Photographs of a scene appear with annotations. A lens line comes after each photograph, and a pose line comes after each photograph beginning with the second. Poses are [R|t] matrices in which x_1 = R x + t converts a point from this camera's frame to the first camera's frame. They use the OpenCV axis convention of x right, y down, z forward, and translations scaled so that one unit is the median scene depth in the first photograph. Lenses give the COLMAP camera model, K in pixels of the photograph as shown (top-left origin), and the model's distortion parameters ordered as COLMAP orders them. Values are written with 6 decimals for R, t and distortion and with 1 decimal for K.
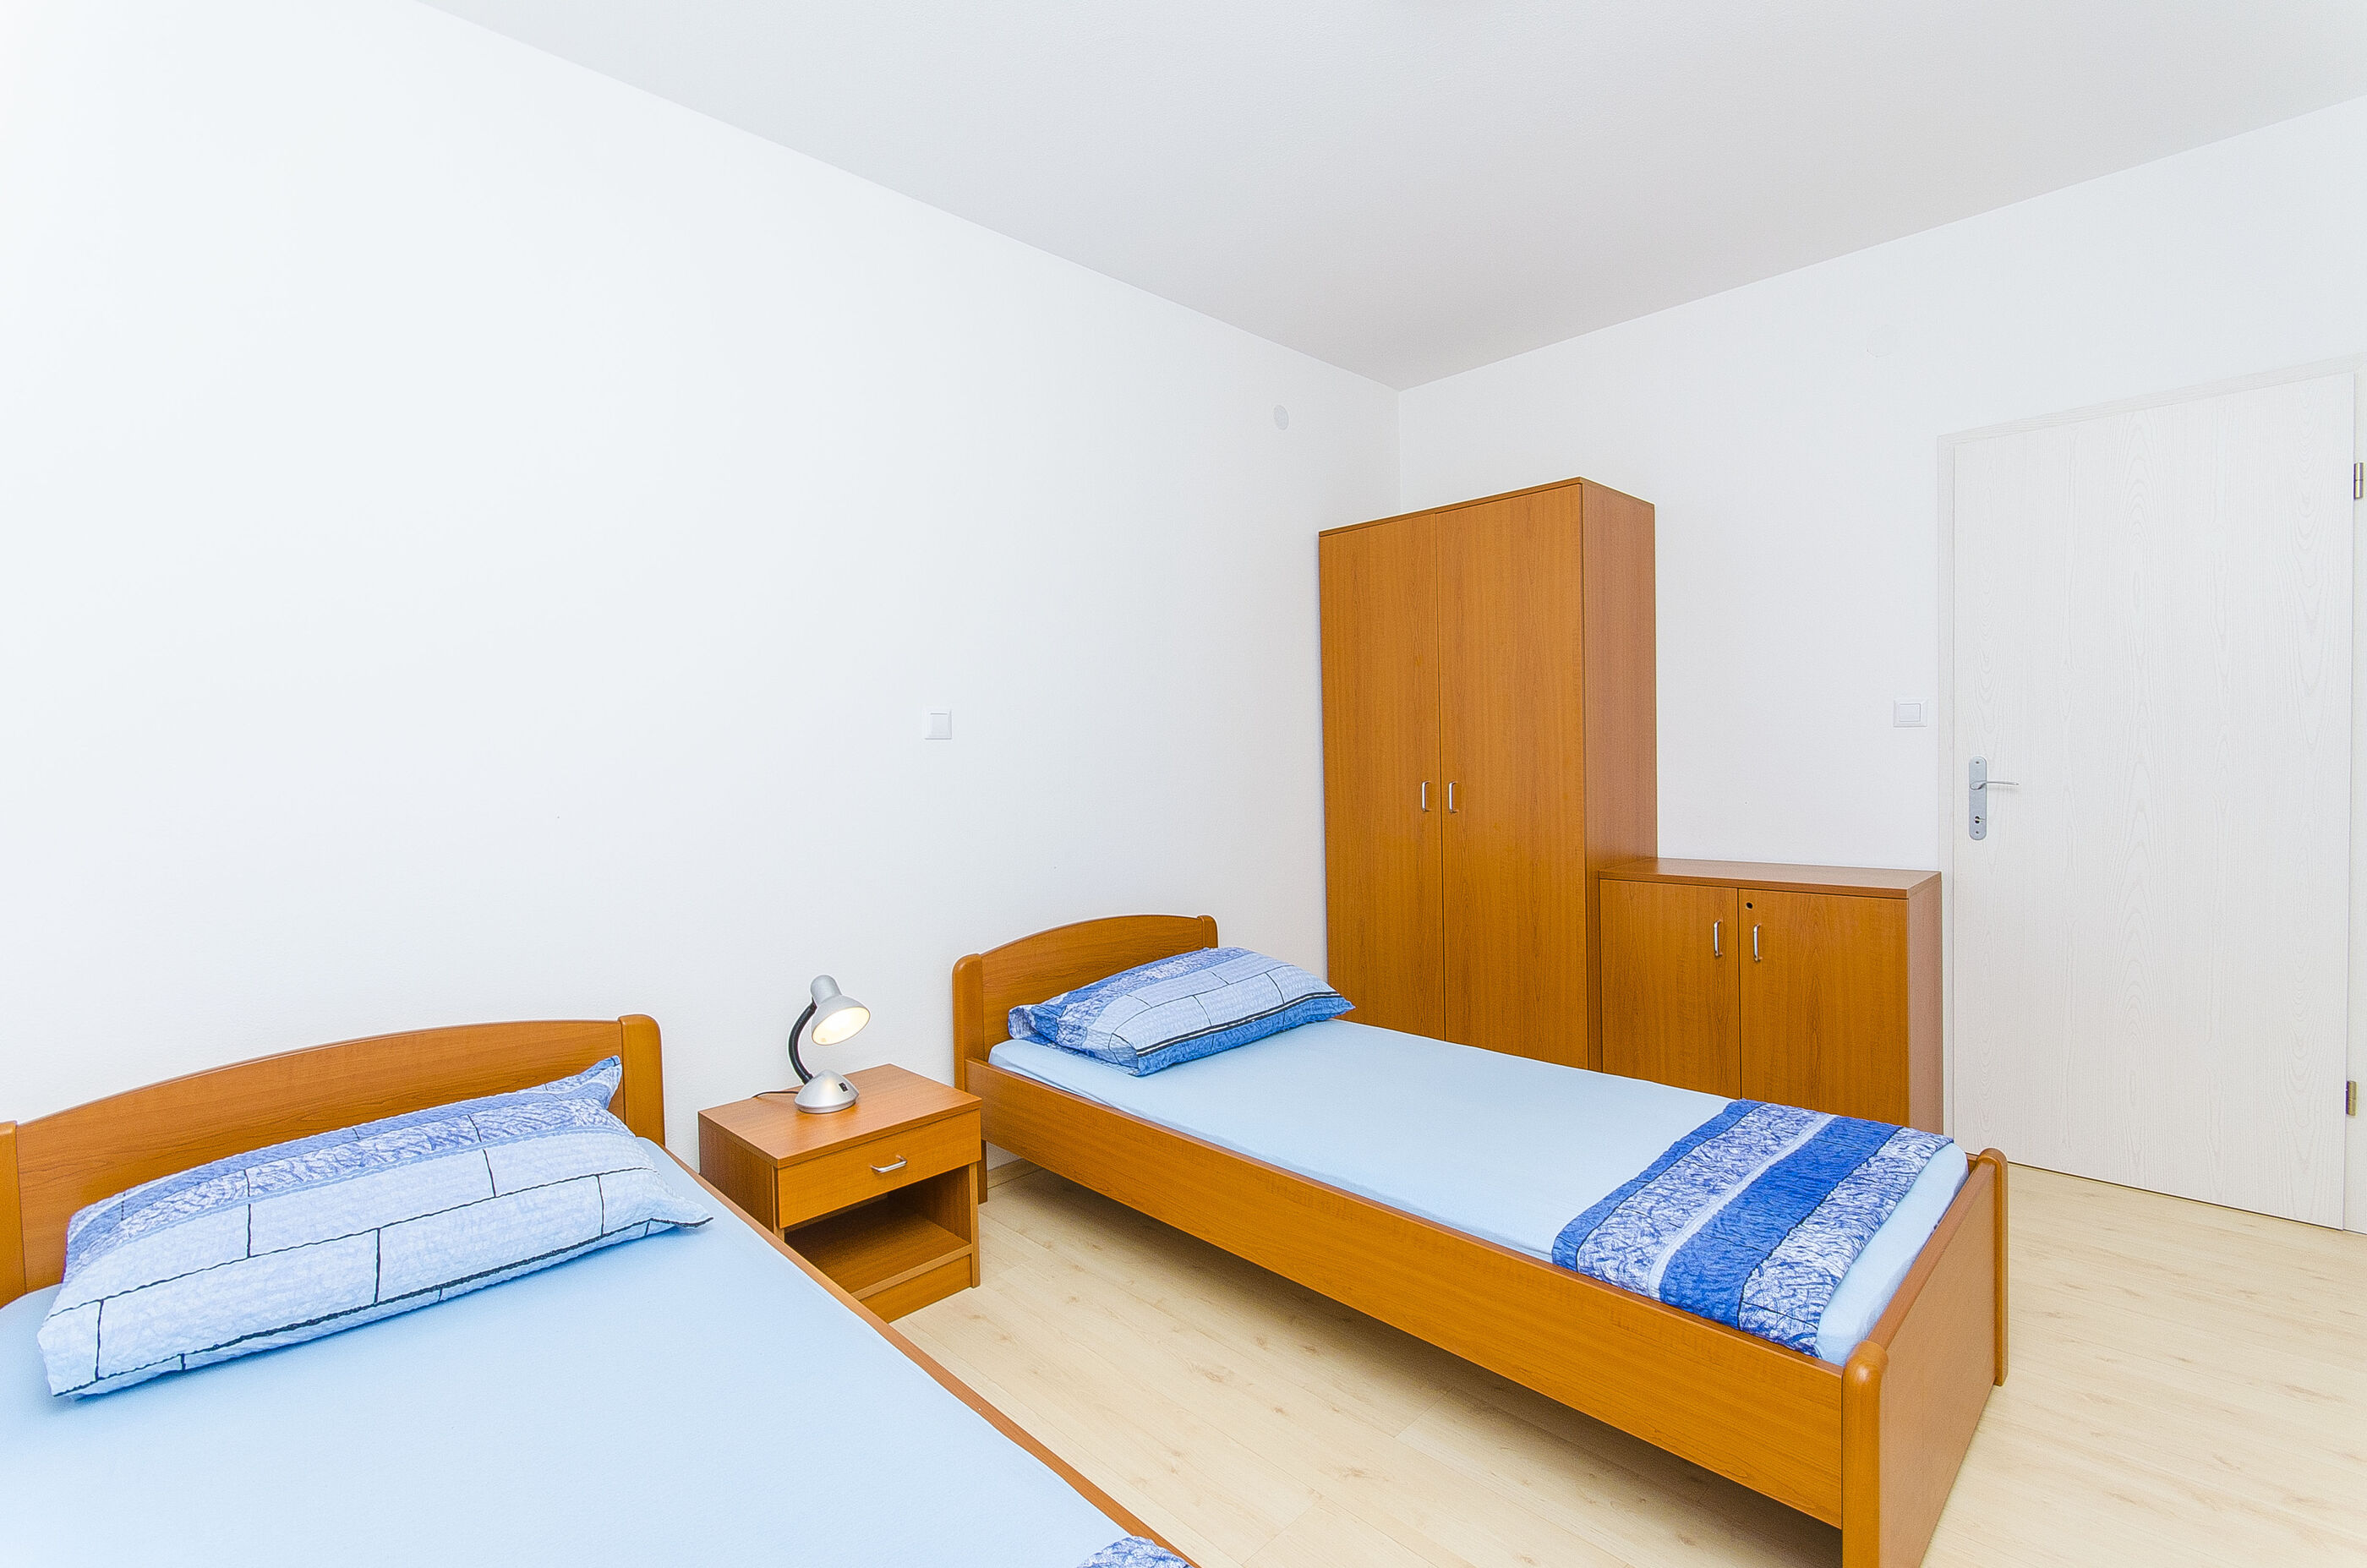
lens RADIAL K [[1032.6, 0, 1183.5], [0, 1032.6, 784.0], [0, 0, 1]] dist [0.004610, 0.000324]
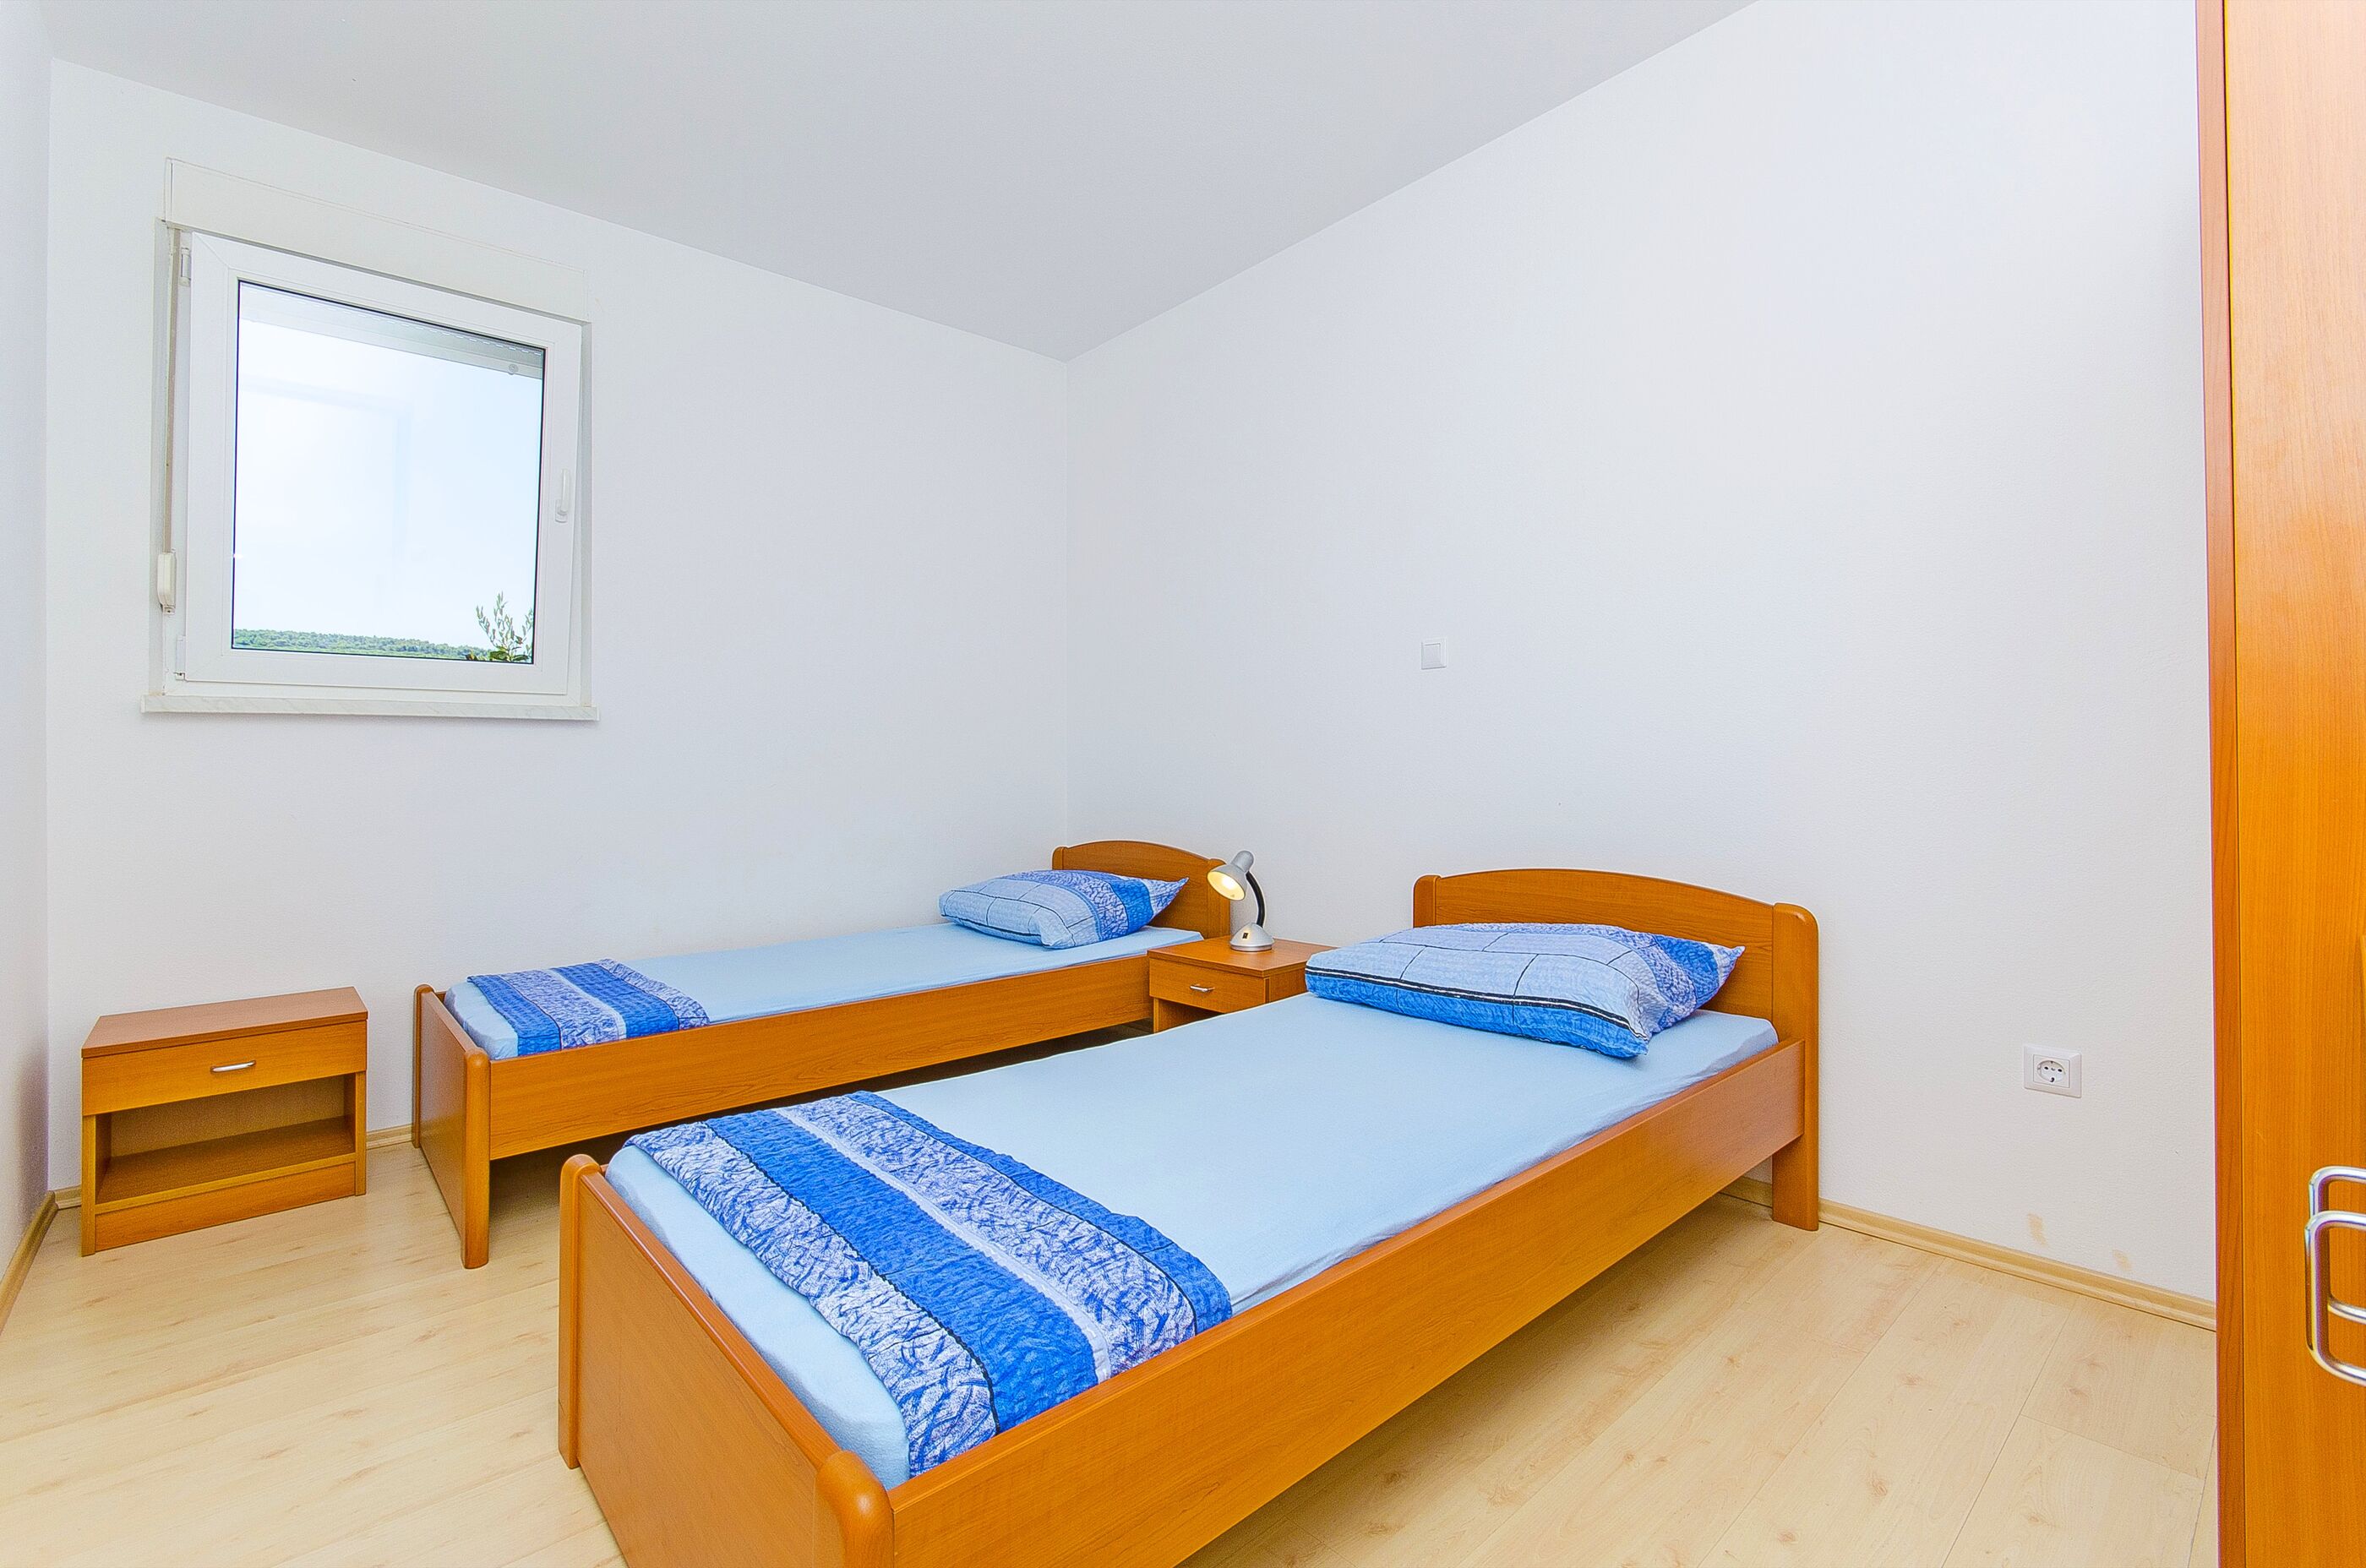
lens RADIAL K [[1032.1, 0, 1183.0], [0, 1032.1, 784.0], [0, 0, 1]] dist [0.004610, 0.000324]
pose [[-0.051707, 0.026116, -0.998321, 0.892128], [-0.015939, 0.999509, 0.026973, 0.055570], [0.998535, 0.017307, -0.051265, 0.878958]]
